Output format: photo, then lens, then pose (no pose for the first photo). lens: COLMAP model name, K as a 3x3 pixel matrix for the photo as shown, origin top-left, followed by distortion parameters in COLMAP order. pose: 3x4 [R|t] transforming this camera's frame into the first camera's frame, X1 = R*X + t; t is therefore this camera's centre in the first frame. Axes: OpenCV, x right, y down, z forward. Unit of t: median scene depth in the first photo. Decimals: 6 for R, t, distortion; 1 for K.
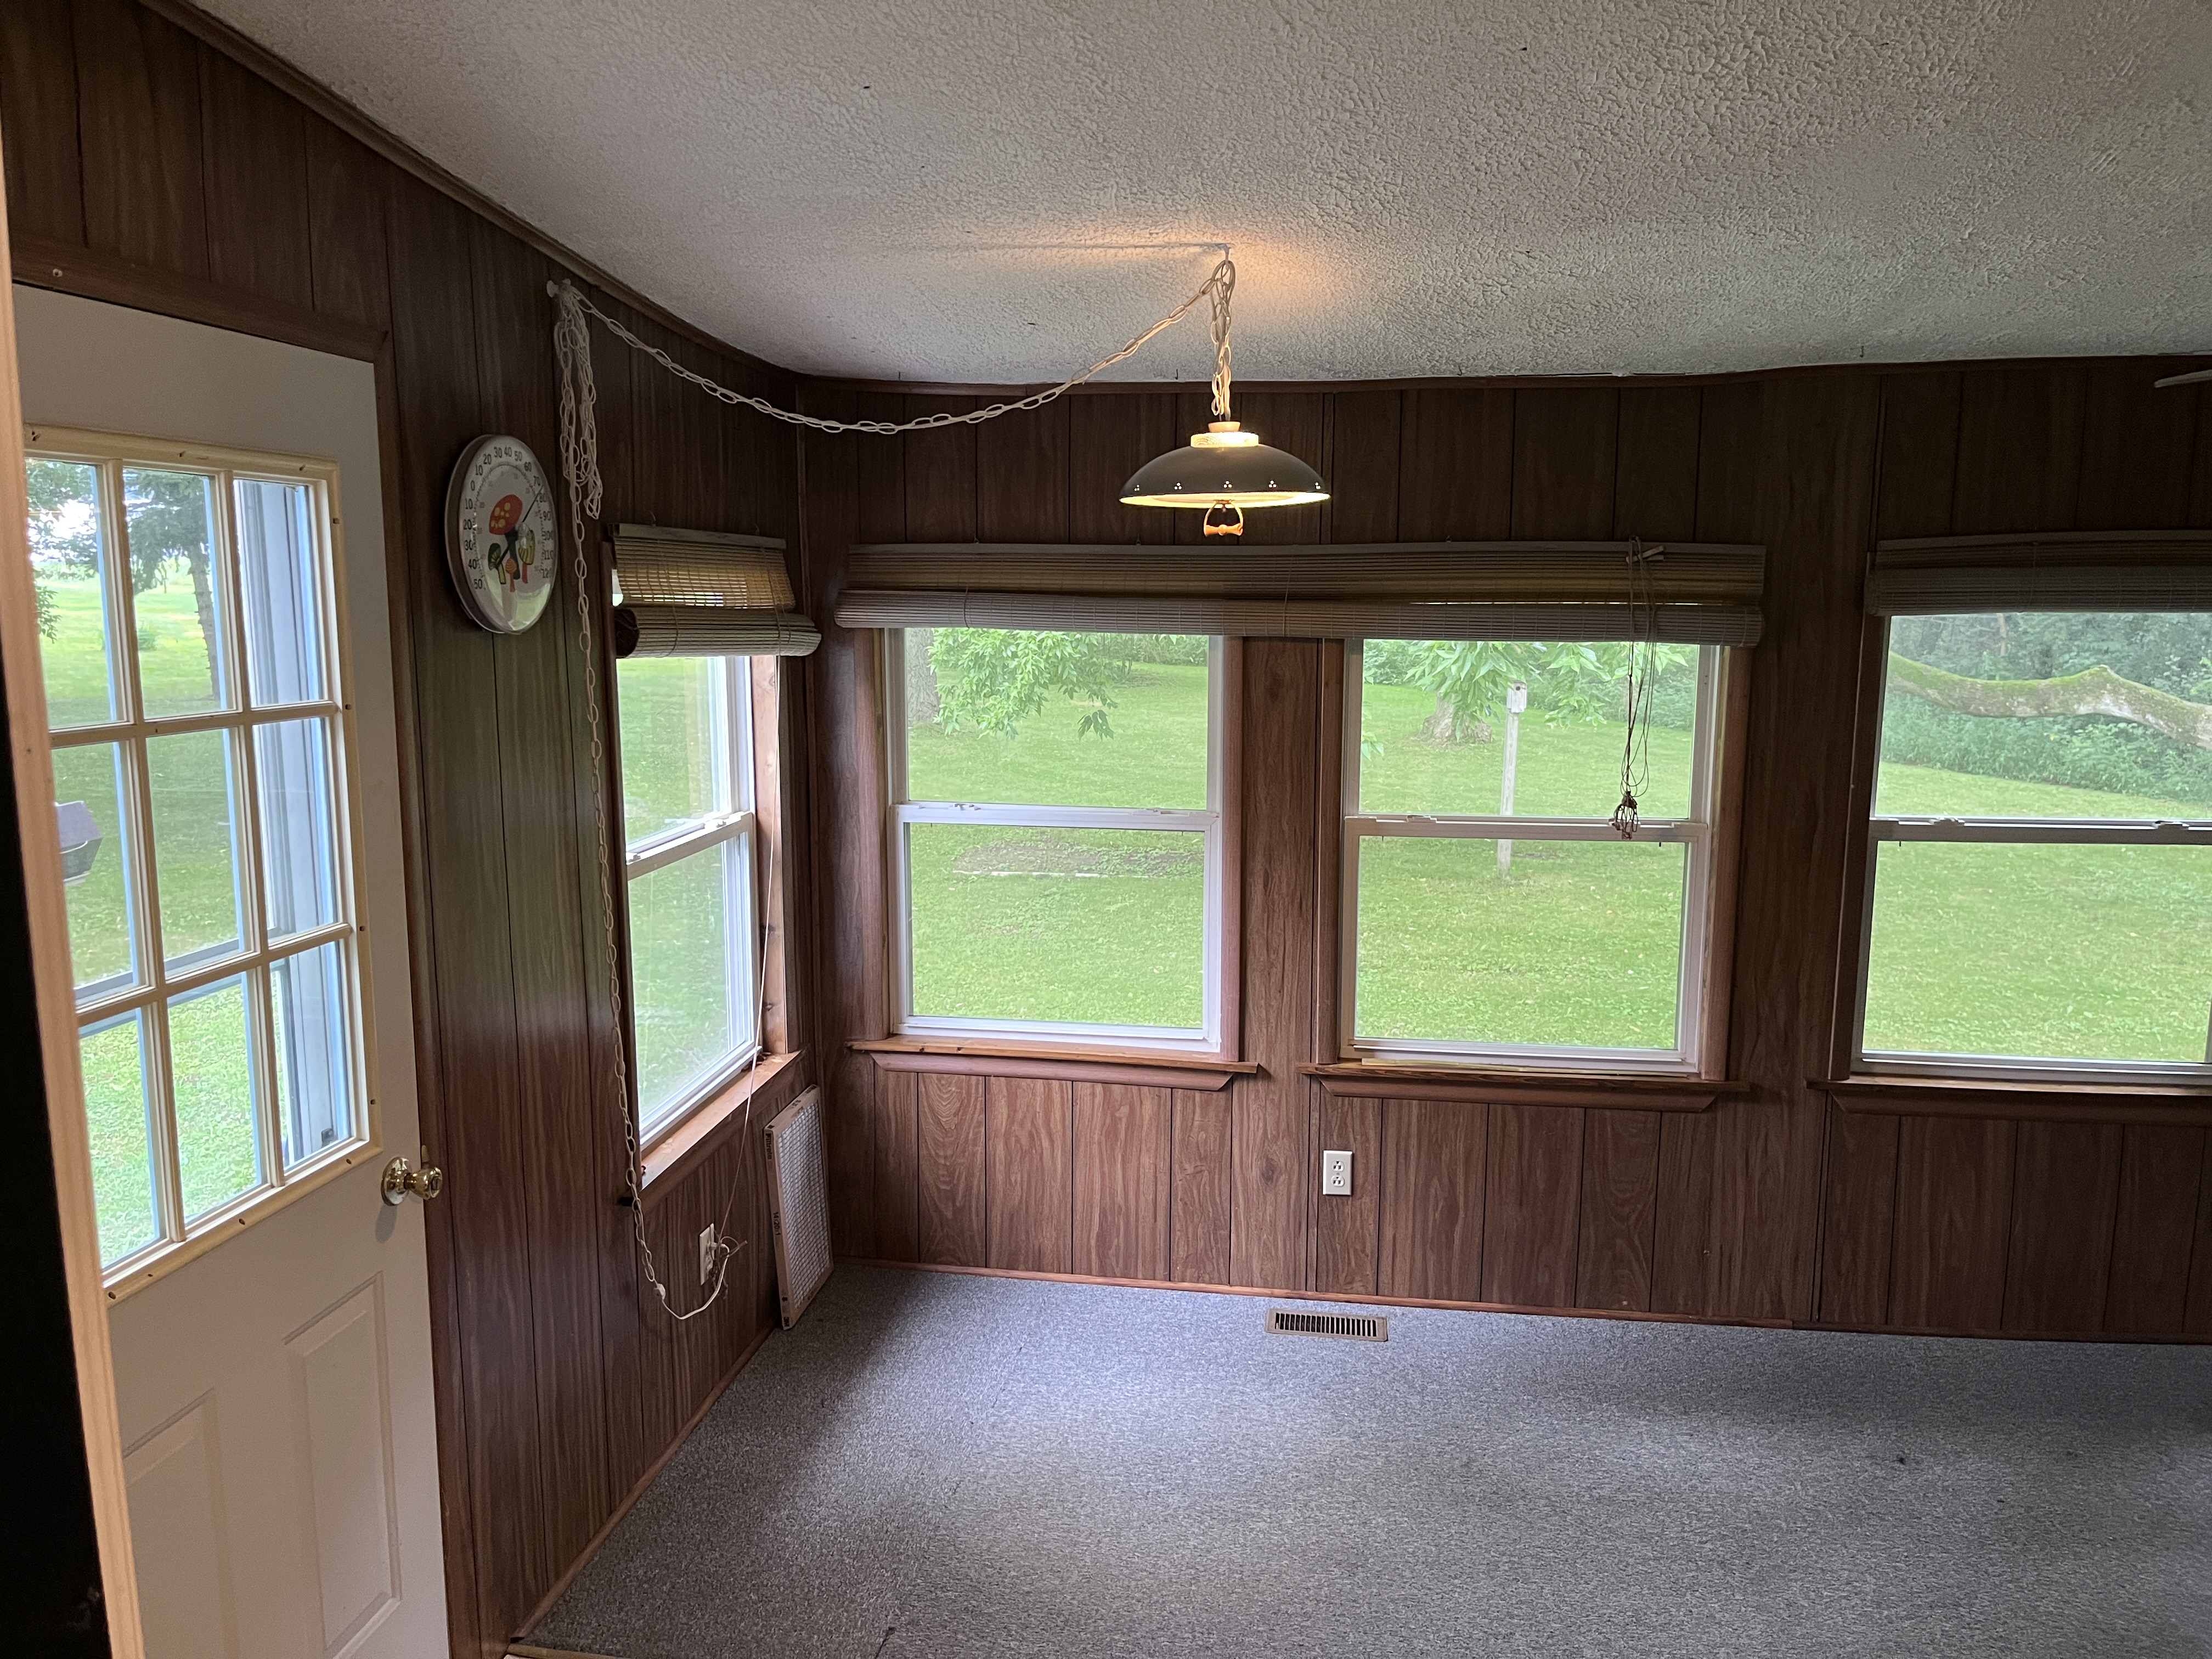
lens RADIAL K [[1672.3, 0, 1092.8], [0, 1672.3, 819.0], [0, 0, 1]] dist [0.061279, -0.065336]
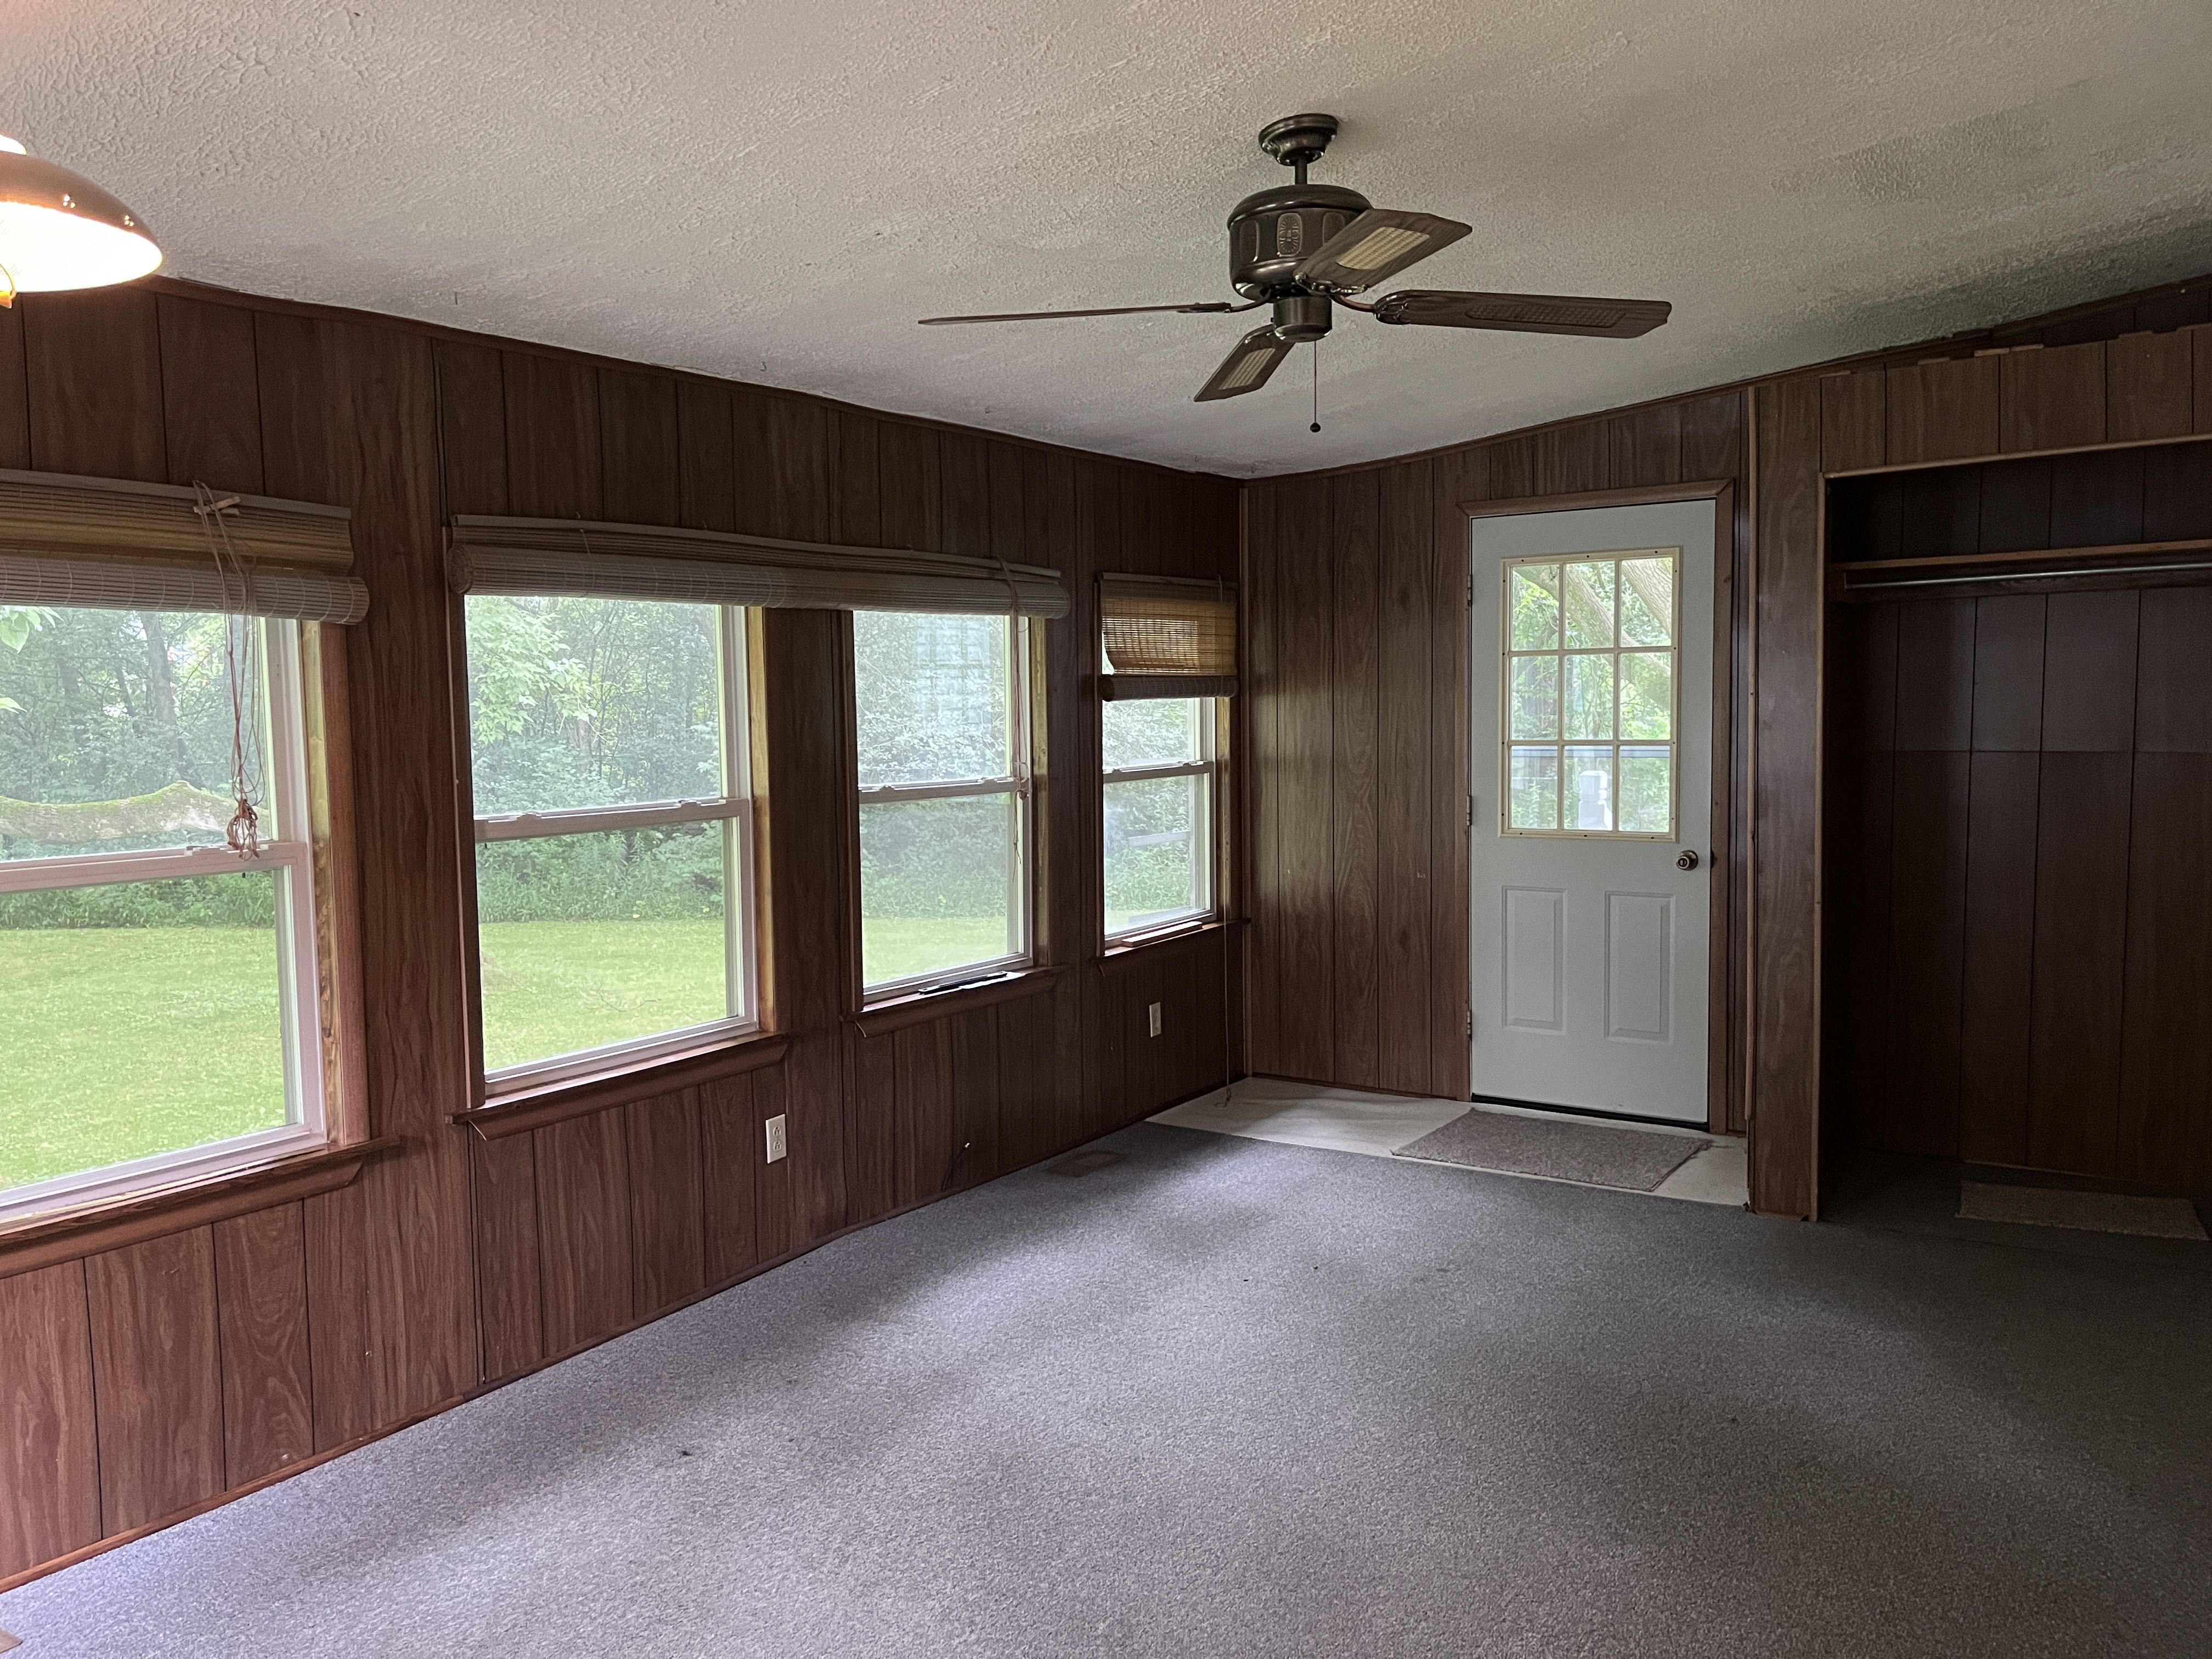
lens RADIAL K [[1671.9, 0, 1105.3], [0, 1671.9, 835.2], [0, 0, 1]] dist [0.064019, -0.080147]
pose [[0.426712, -0.072156, 0.901505, -0.217408], [0.153558, 0.988119, 0.006405, 0.055301], [-0.891256, 0.135700, 0.432722, 0.283617]]
